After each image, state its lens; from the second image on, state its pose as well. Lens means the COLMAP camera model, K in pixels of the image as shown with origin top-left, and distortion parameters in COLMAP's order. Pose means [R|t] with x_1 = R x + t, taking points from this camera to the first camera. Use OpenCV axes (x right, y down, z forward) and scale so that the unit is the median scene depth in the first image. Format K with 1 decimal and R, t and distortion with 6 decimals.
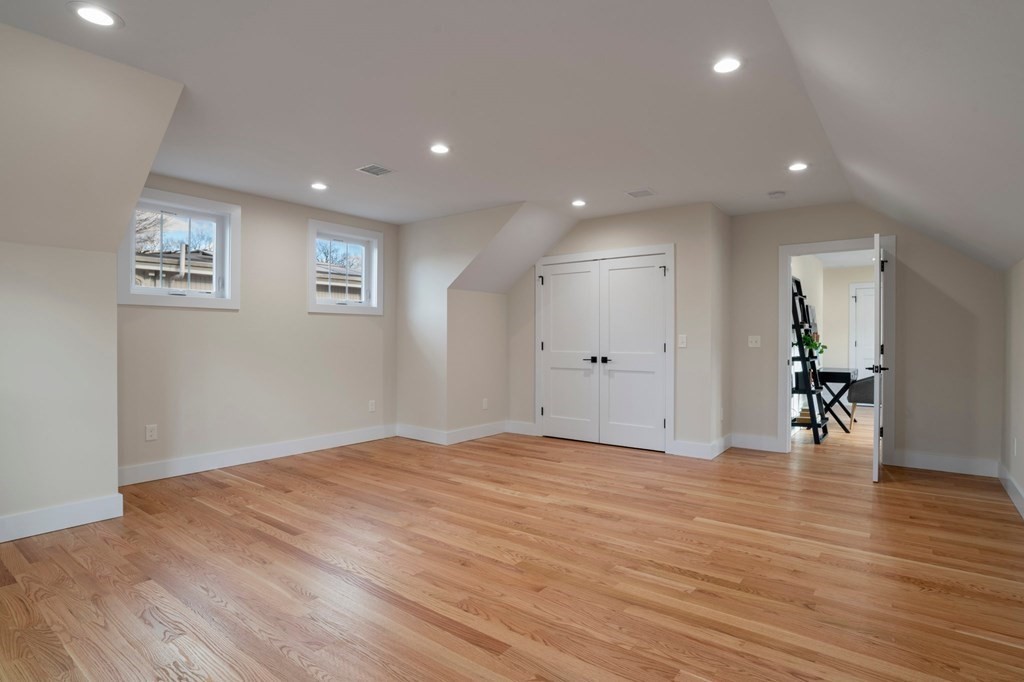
lens RADIAL K [[538.6, 0, 516.5], [0, 538.6, 340.2], [0, 0, 1]] dist [-0.035885, 0.018787]
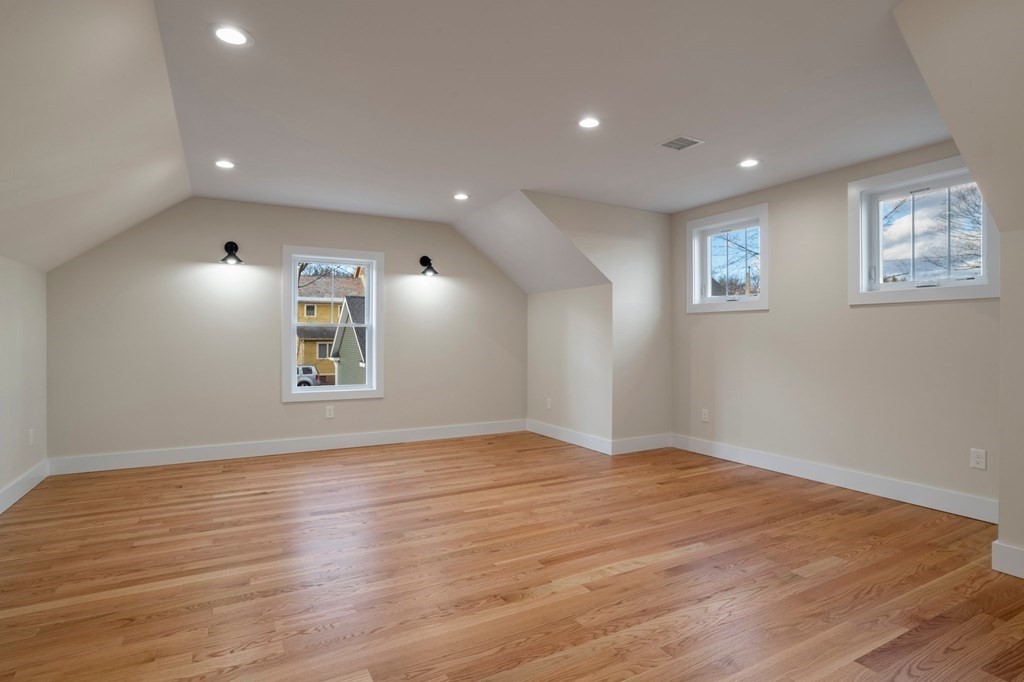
lens RADIAL K [[538.6, 0, 520.2], [0, 538.6, 339.0], [0, 0, 1]] dist [-0.035885, 0.018787]
pose [[-0.402475, -0.002137, -0.915428, 0.703749], [-0.004740, 0.999989, -0.000250, -0.002568], [0.915419, 0.004238, -0.402481, 1.249798]]
